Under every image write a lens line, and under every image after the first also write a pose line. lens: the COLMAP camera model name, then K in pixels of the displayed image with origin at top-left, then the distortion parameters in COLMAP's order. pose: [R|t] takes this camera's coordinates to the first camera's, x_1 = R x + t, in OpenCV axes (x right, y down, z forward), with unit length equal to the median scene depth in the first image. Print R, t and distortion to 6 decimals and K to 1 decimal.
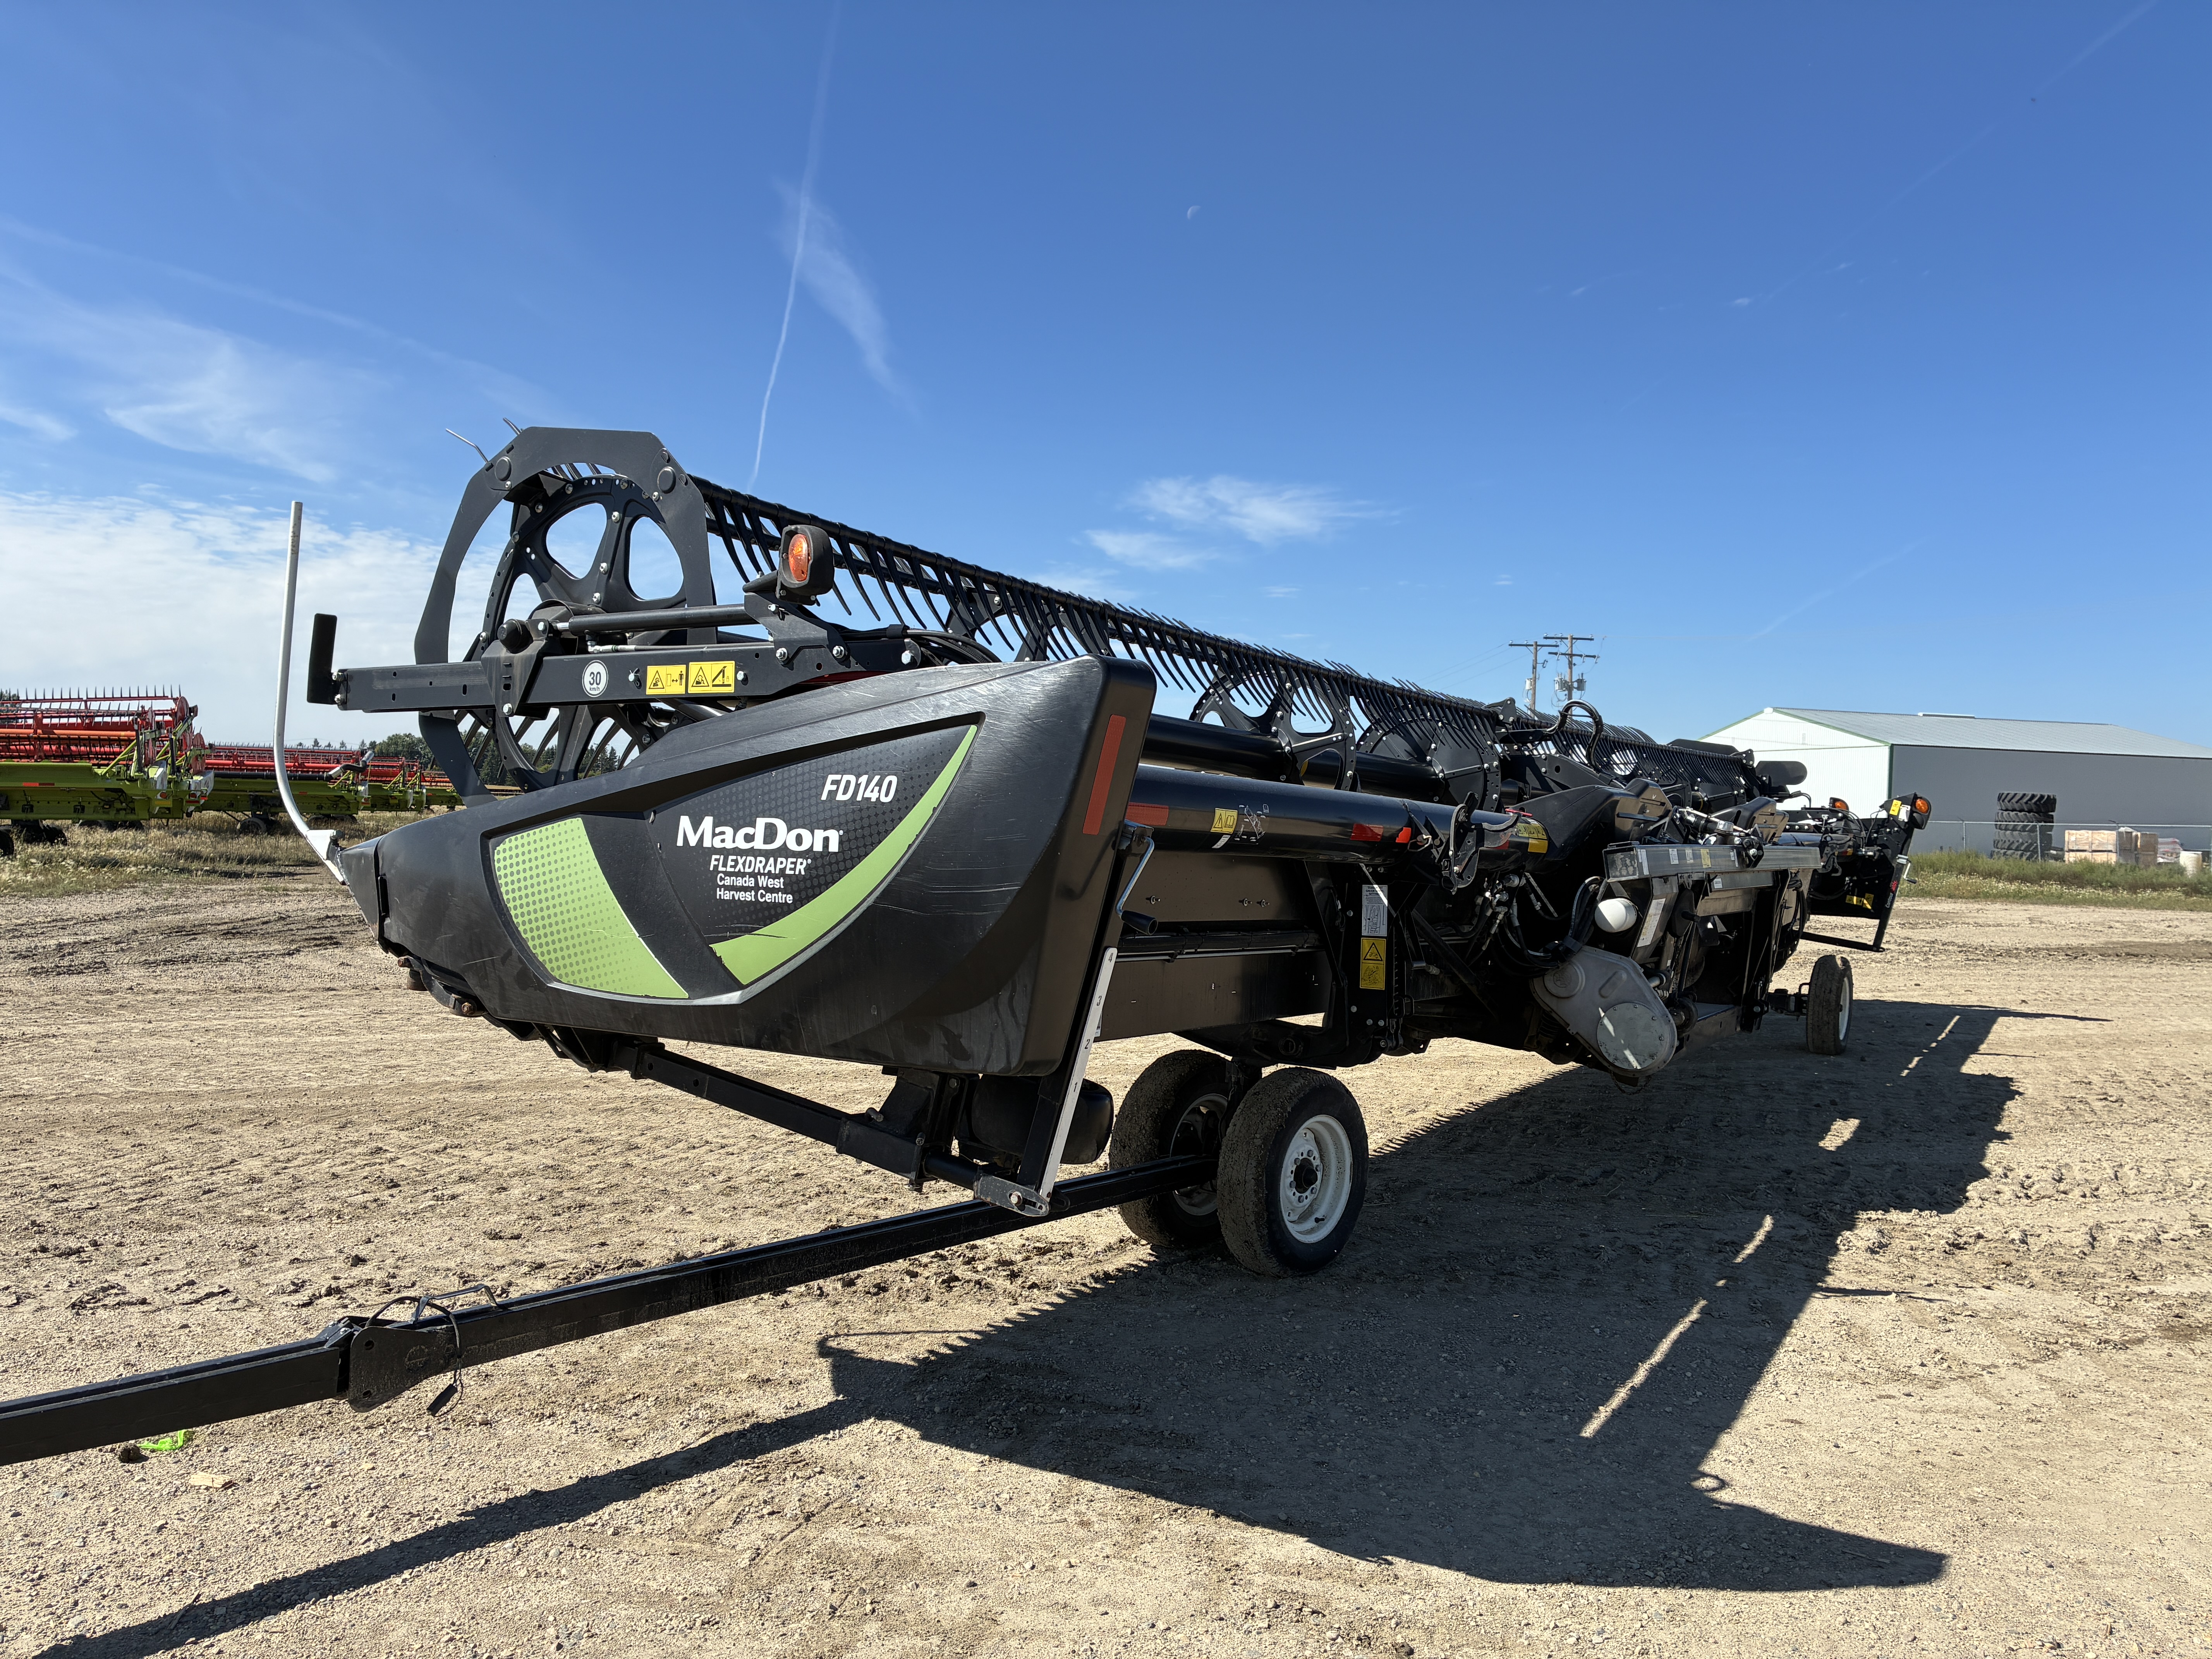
lens RADIAL K [[1679.5, 0, 1114.9], [0, 1679.5, 844.0], [0, 0, 1]] dist [0.047518, -0.050659]
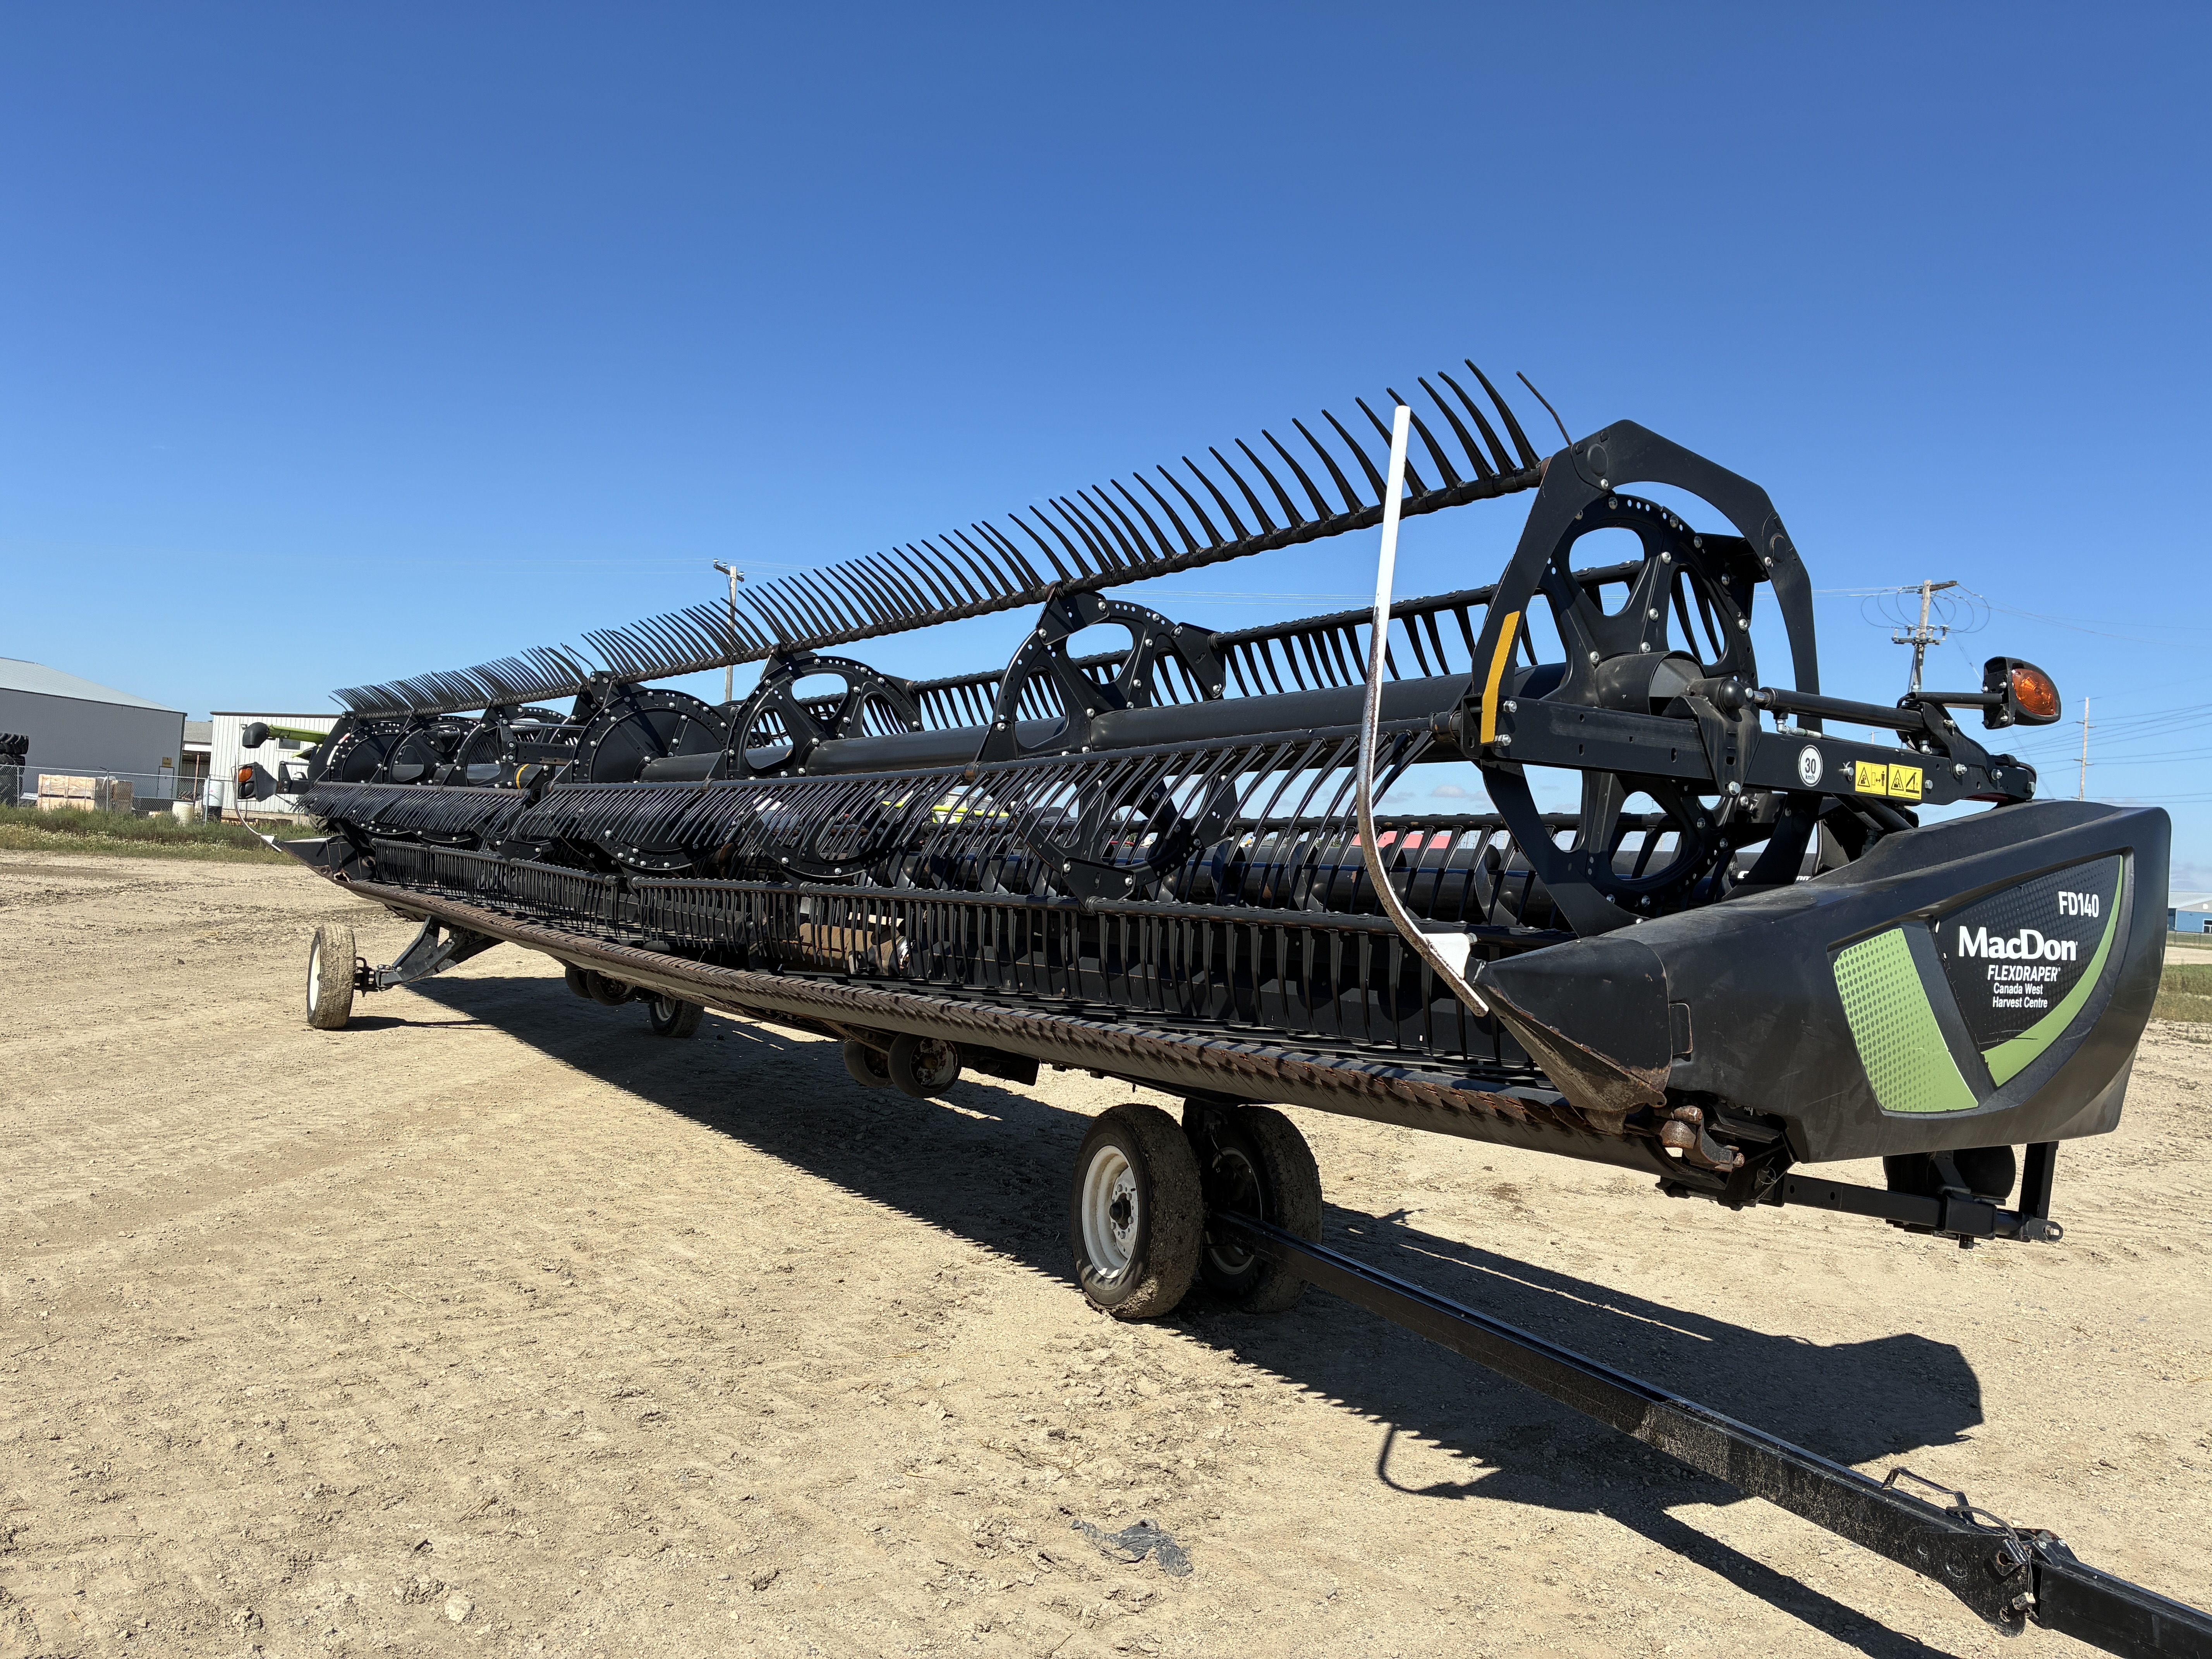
lens RADIAL K [[1679.5, 0, 1122.2], [0, 1679.5, 821.2], [0, 0, 1]] dist [0.047518, -0.050659]
pose [[0.394860, 0.020730, 0.918508, -1.413228], [-0.042151, 0.999101, -0.004429, -0.054842], [-0.917774, -0.036967, 0.395379, 1.086738]]
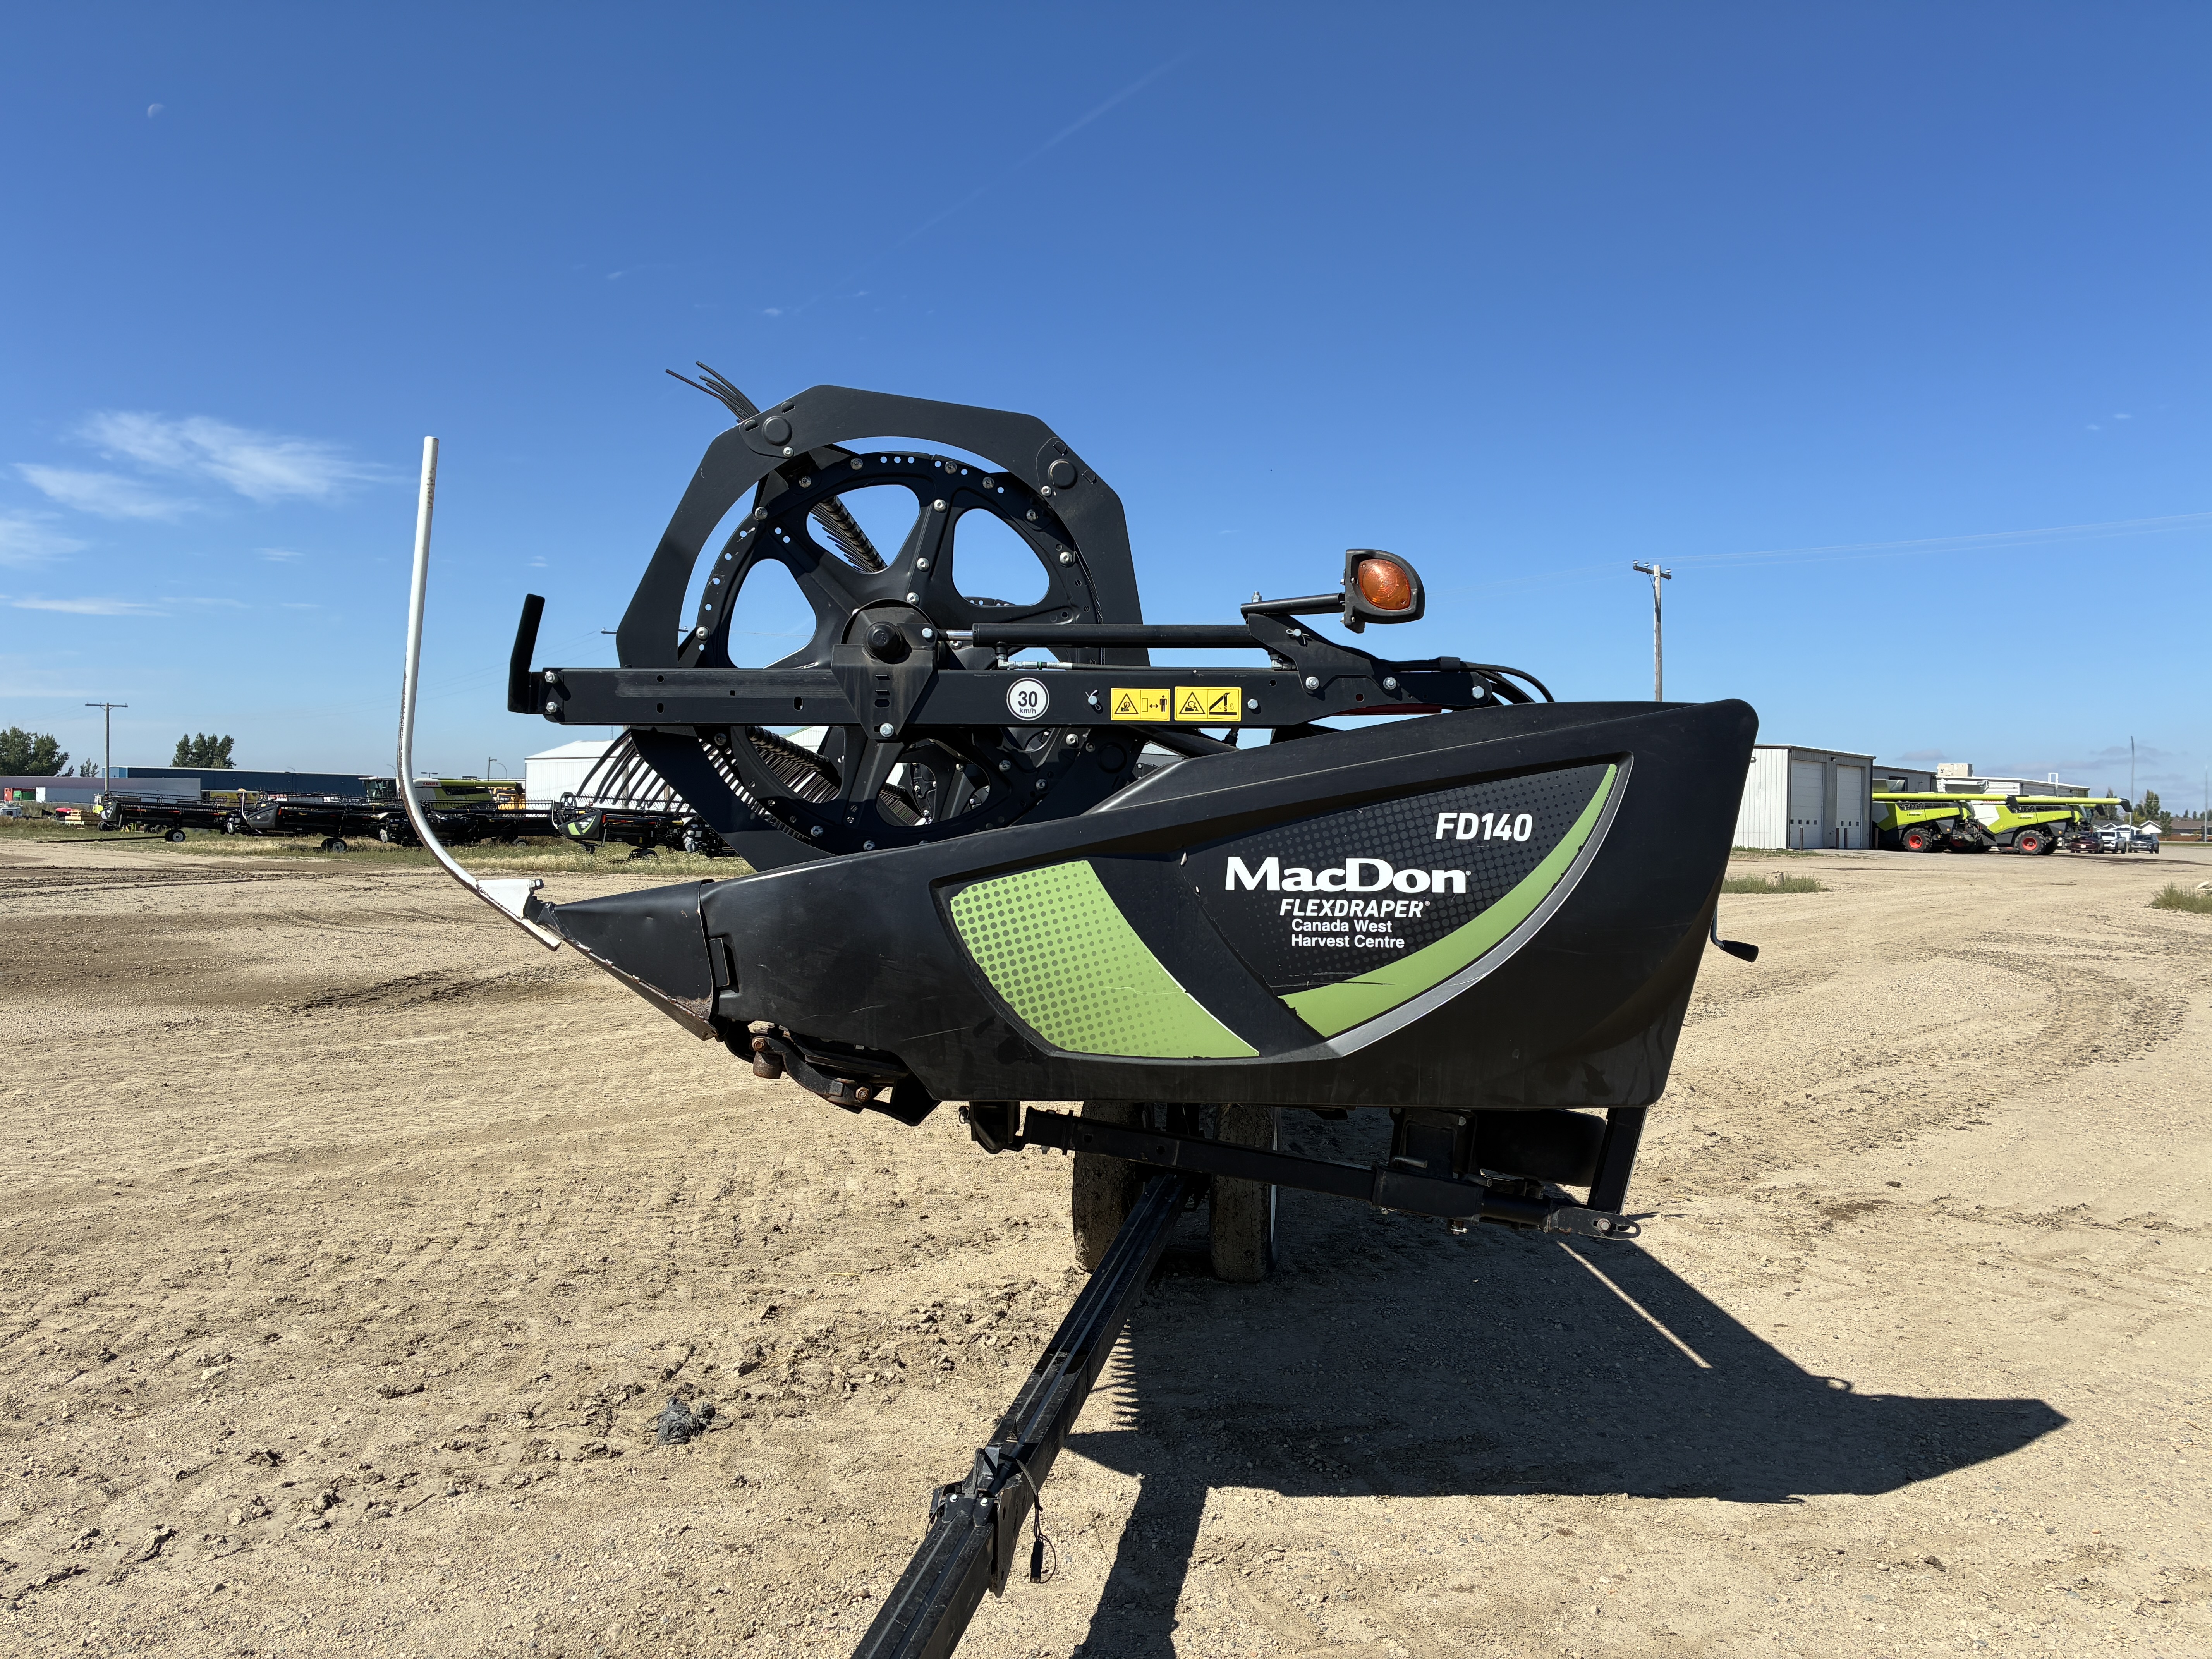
lens RADIAL K [[1679.5, 0, 1141.4], [0, 1679.5, 824.9], [0, 0, 1]] dist [0.047518, -0.050659]
pose [[0.844317, -0.013185, 0.535681, -0.802056], [0.015627, 0.999878, -0.000020, -0.035616], [-0.535616, 0.008388, 0.844420, 0.264850]]
